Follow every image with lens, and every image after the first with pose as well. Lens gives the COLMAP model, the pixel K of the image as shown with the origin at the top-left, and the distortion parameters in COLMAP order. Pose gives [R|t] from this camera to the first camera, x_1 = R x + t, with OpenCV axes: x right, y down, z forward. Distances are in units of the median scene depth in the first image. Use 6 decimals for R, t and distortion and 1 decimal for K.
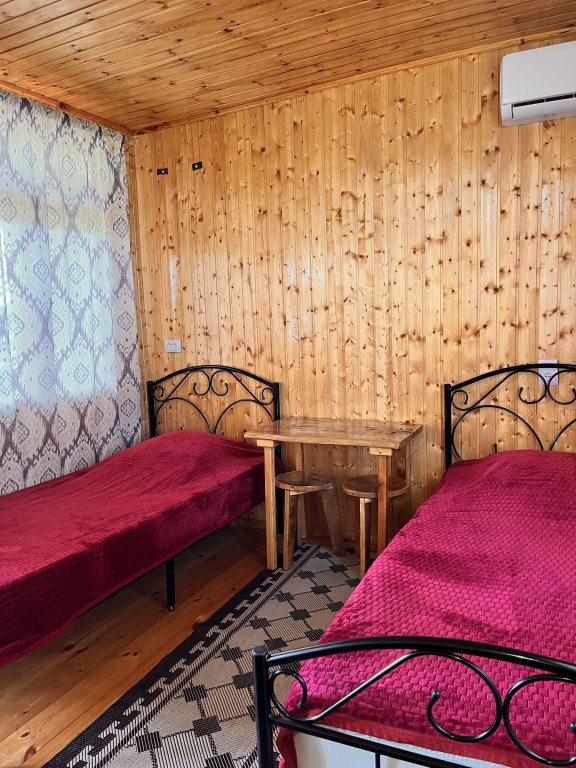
lens RADIAL K [[590.1, 0, 286.3], [0, 590.1, 385.9], [0, 0, 1]] dist [0.066979, -0.080146]
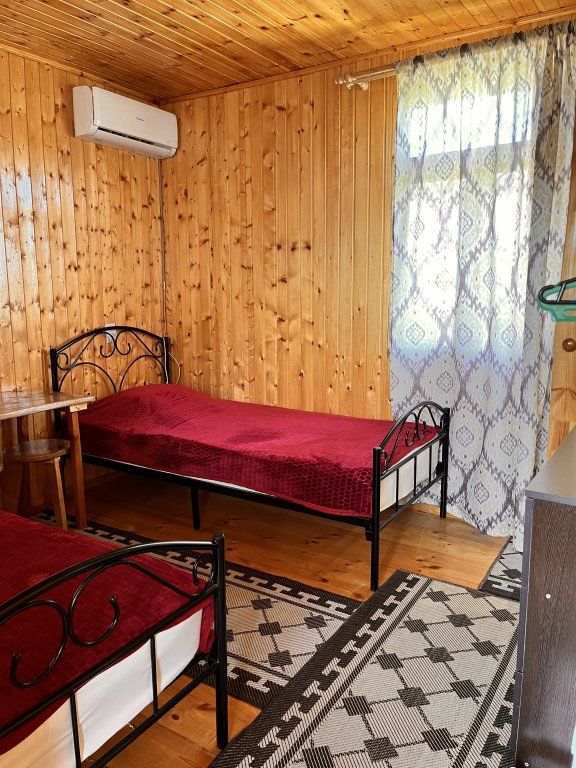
lens RADIAL K [[590.1, 0, 286.8], [0, 590.1, 383.1], [0, 0, 1]] dist [0.066979, -0.080146]
pose [[0.103155, -0.118423, 0.987591, -0.853735], [0.111512, 0.988005, 0.106825, -0.010460], [-0.988395, 0.099108, 0.115123, 0.455973]]
